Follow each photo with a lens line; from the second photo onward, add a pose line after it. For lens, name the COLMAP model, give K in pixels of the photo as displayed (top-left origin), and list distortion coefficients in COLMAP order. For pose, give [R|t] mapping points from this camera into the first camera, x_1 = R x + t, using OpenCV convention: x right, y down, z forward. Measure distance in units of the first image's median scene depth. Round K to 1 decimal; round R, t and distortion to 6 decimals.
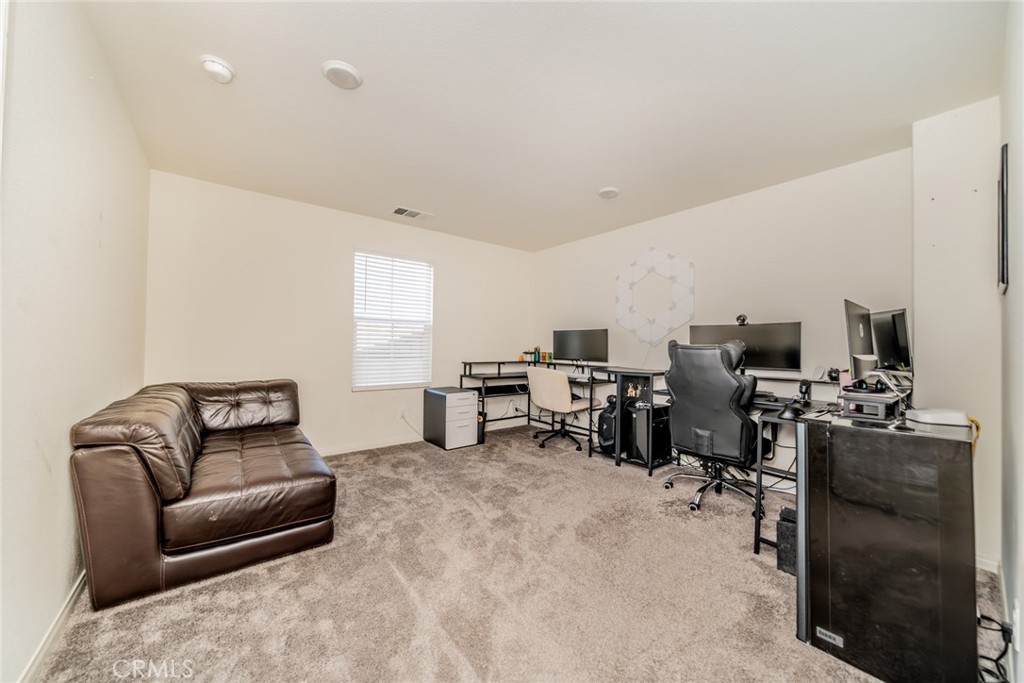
lens RADIAL K [[374.4, 0, 511.8], [0, 374.4, 337.9], [0, 0, 1]] dist [0.003283, 0.000100]
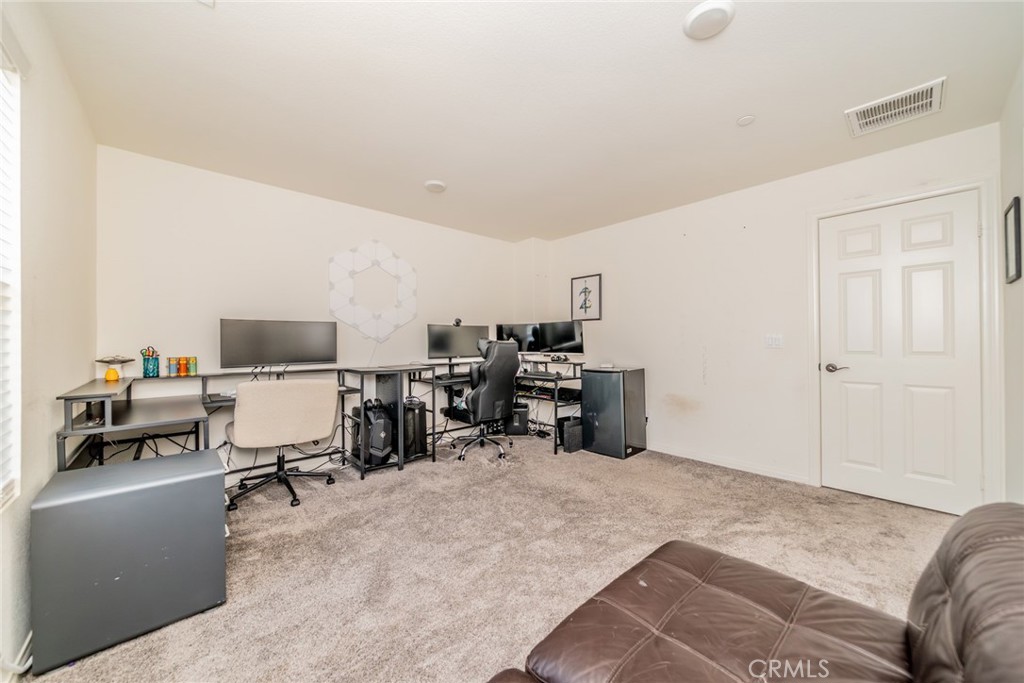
lens RADIAL K [[374.4, 0, 511.4], [0, 374.4, 337.6], [0, 0, 1]] dist [0.003283, 0.000100]
pose [[-0.078103, -0.002464, 0.996942, -0.608317], [-0.016941, 0.999856, 0.001144, 0.002475], [-0.996801, -0.016800, -0.078134, 0.721153]]
